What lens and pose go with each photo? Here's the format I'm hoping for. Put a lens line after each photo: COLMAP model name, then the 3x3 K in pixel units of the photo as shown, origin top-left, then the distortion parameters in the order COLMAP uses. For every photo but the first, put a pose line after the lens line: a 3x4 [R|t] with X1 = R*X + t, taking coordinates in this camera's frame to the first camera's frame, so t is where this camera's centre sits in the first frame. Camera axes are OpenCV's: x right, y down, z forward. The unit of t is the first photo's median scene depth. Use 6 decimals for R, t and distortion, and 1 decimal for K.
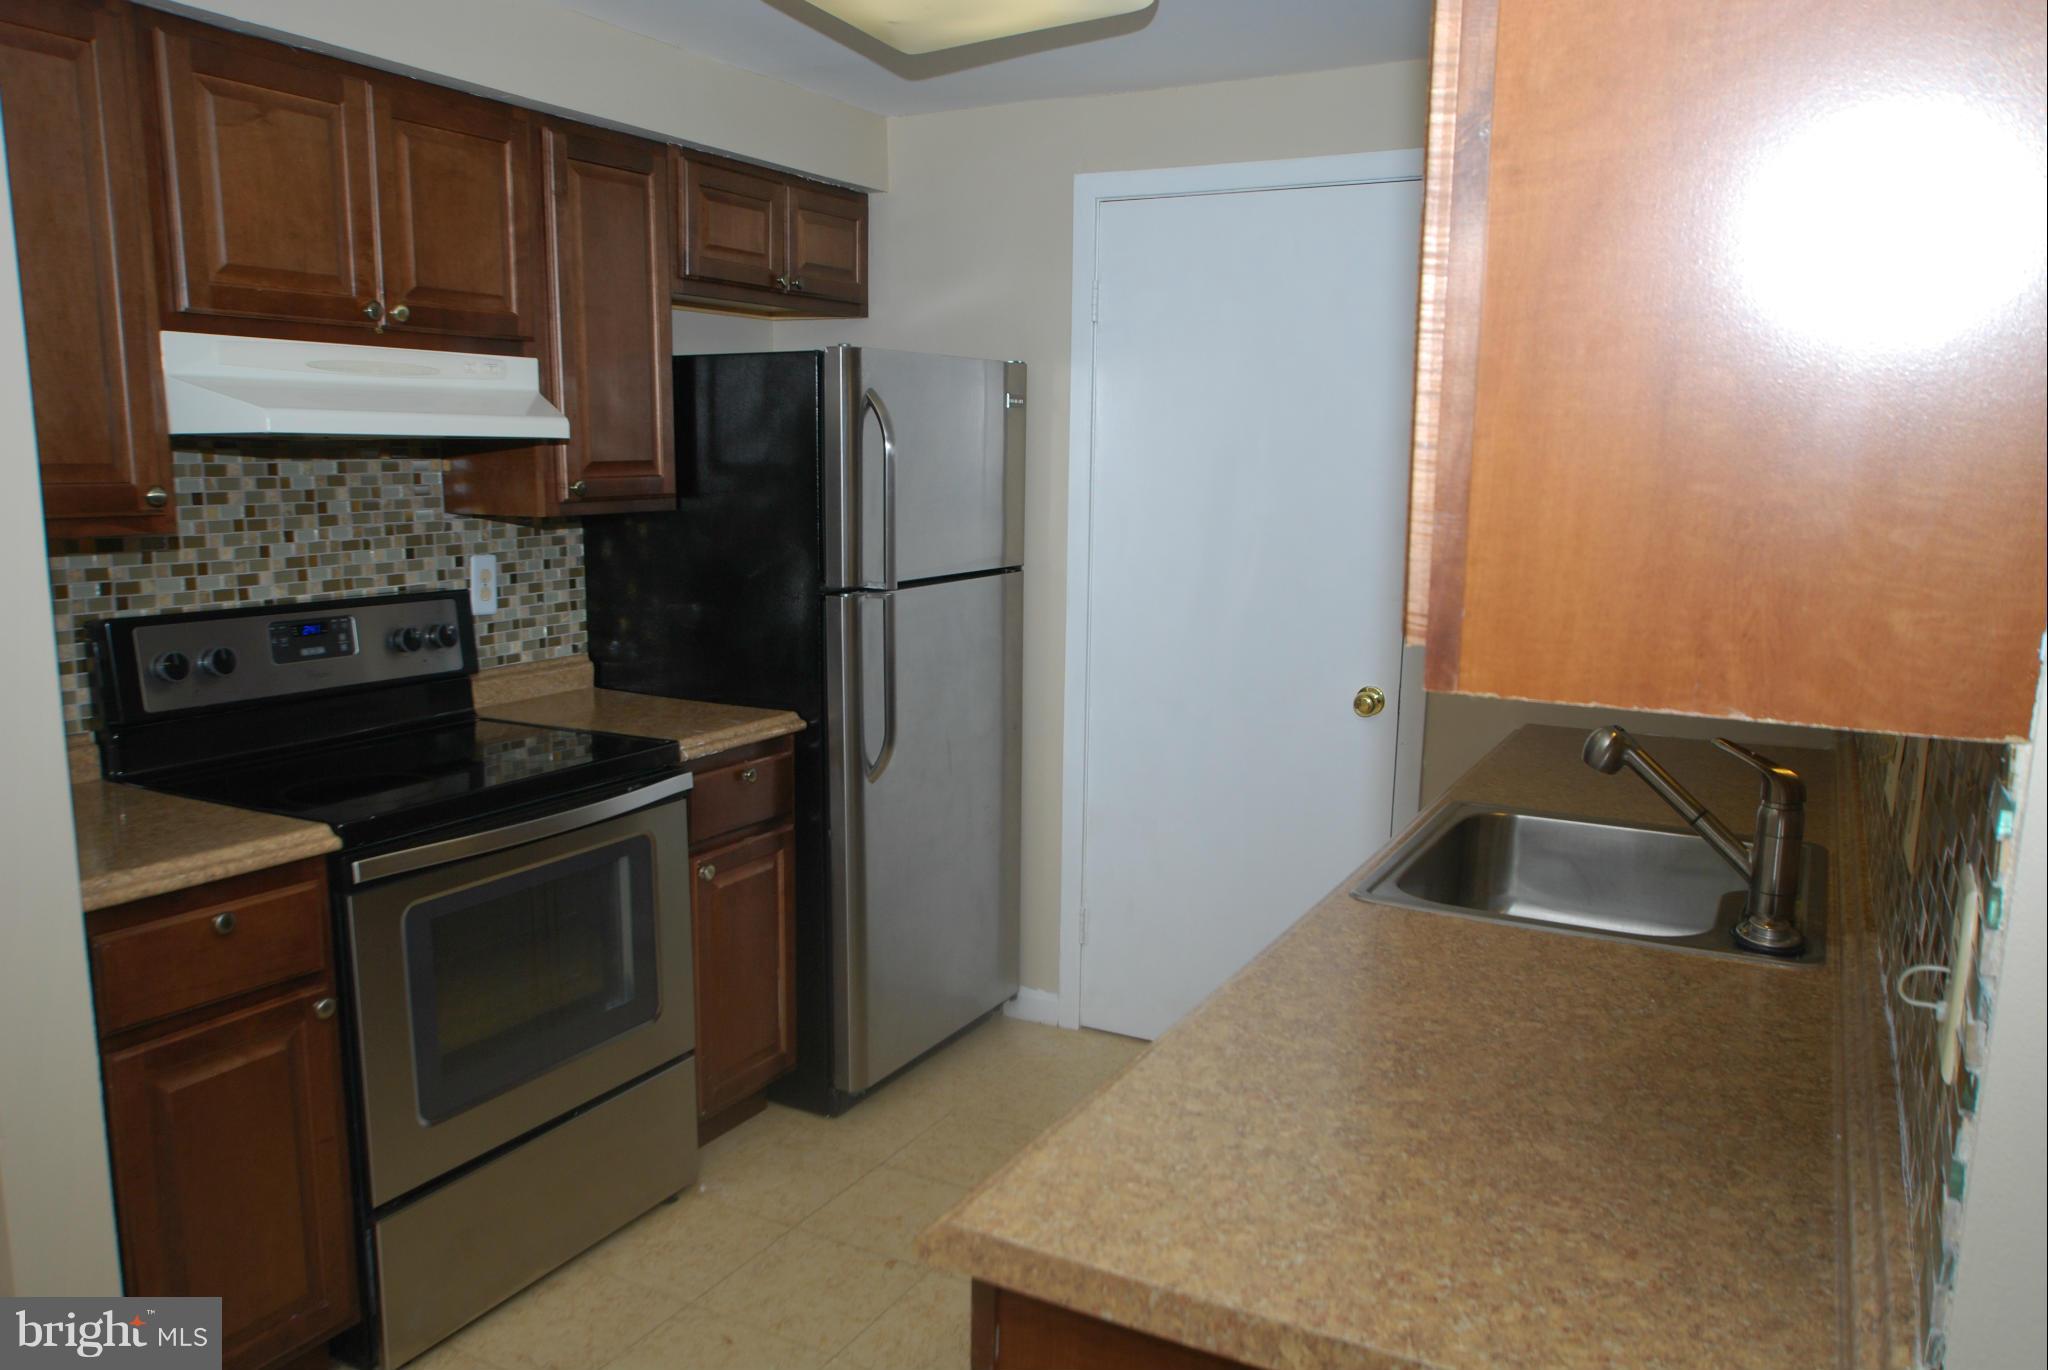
lens RADIAL K [[1510.7, 0, 1000.0], [0, 1510.7, 717.2], [0, 0, 1]] dist [-0.025458, 0.028016]
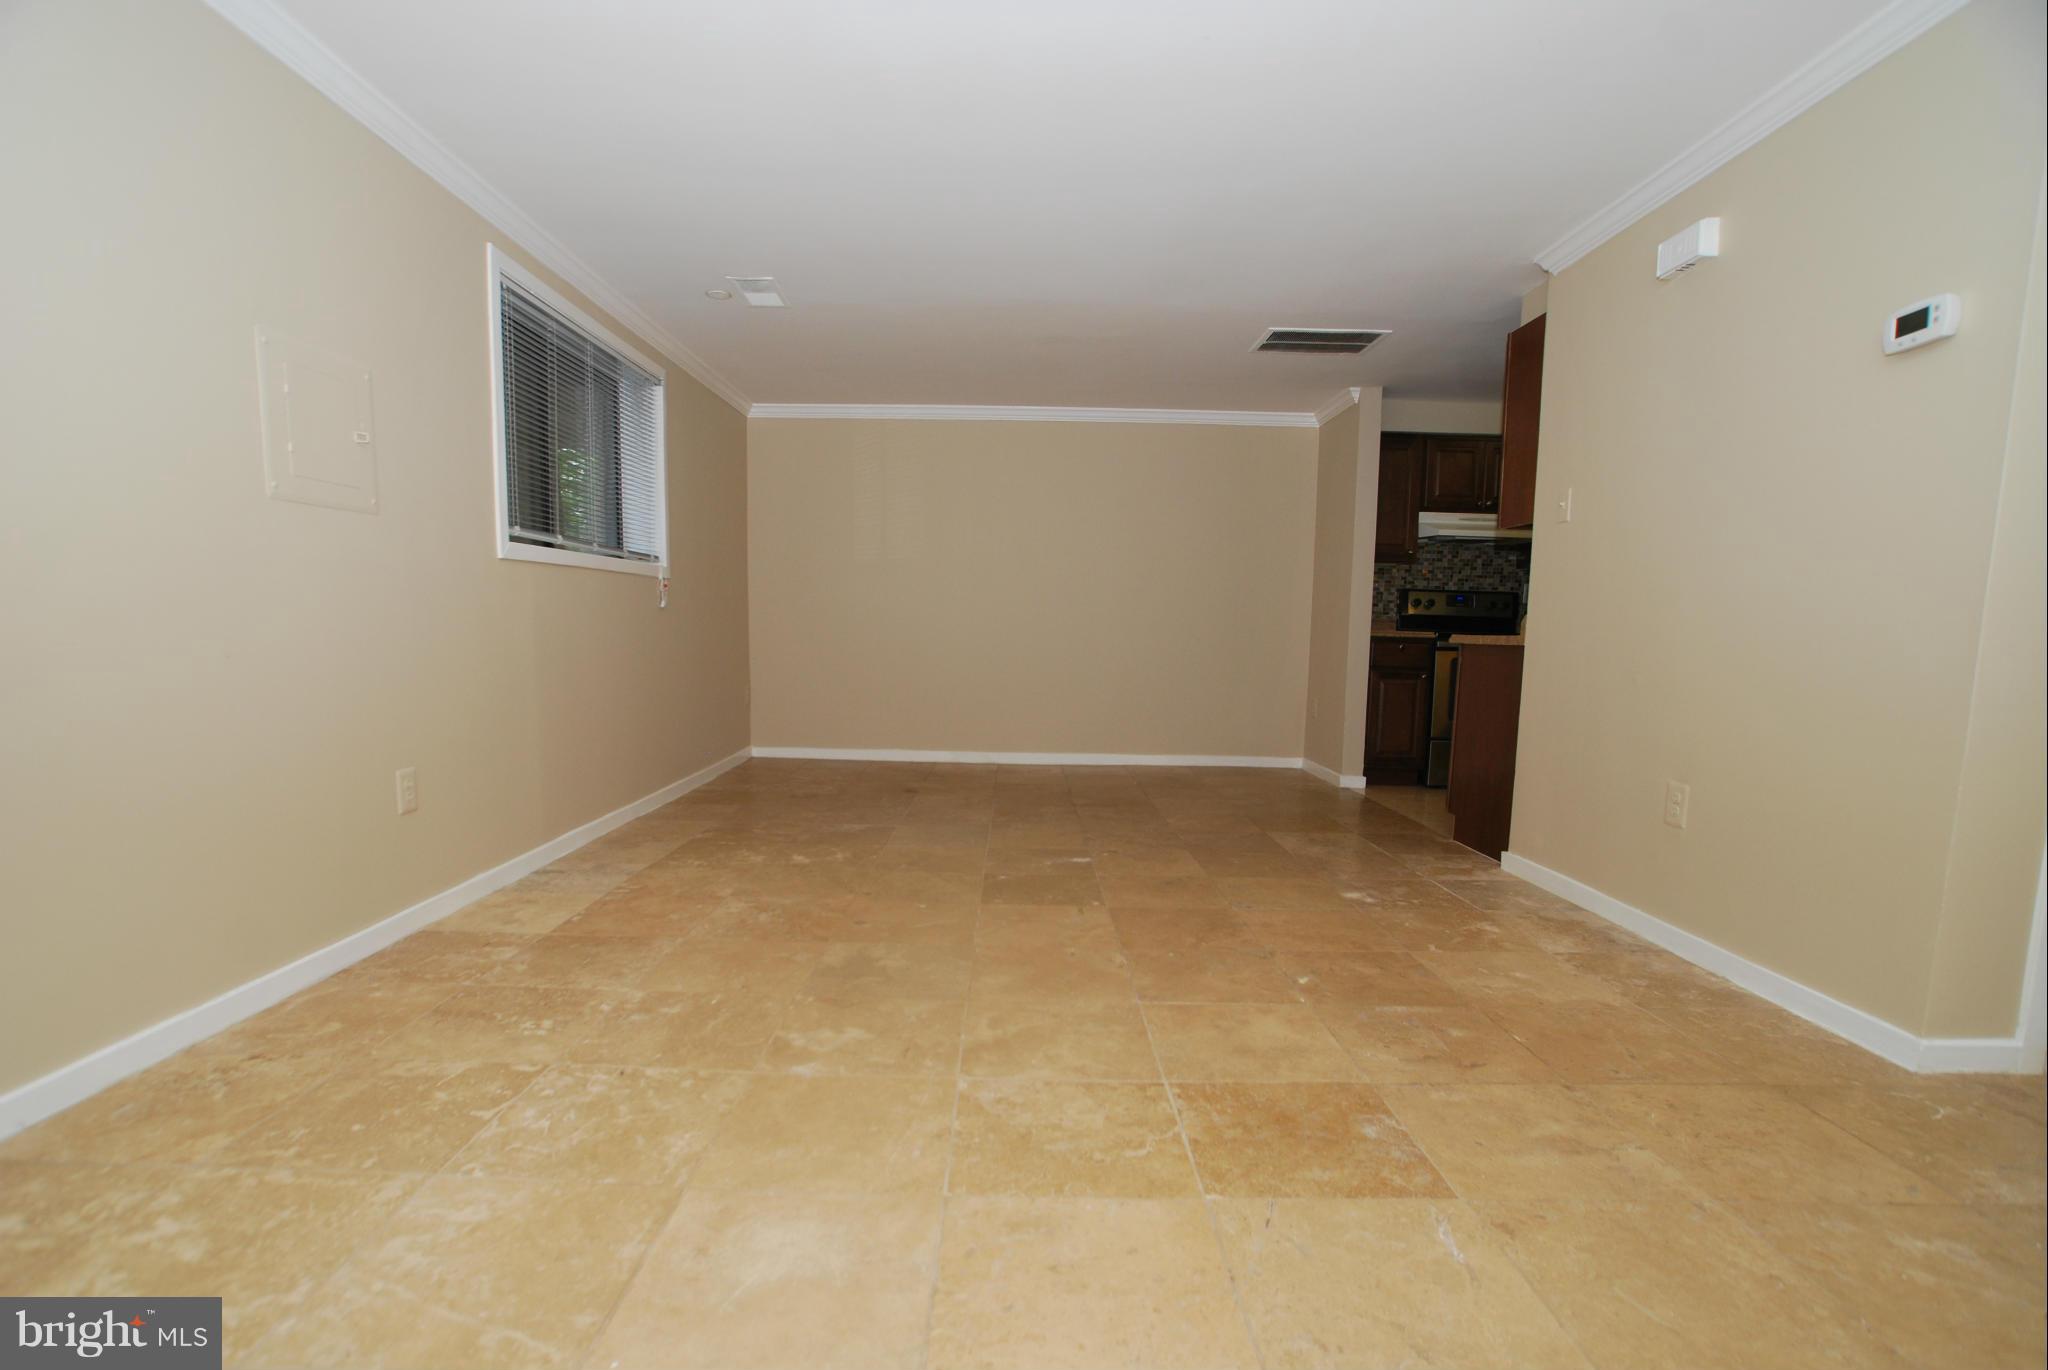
lens RADIAL K [[981.2, 0, 1002.8], [0, 981.2, 734.8], [0, 0, 1]] dist [-0.062282, 0.025008]
pose [[0.480814, 0.091040, -0.872084, 0.952299], [-0.160792, 0.986884, 0.014374, 0.369229], [0.861954, 0.133313, 0.489146, -0.896234]]
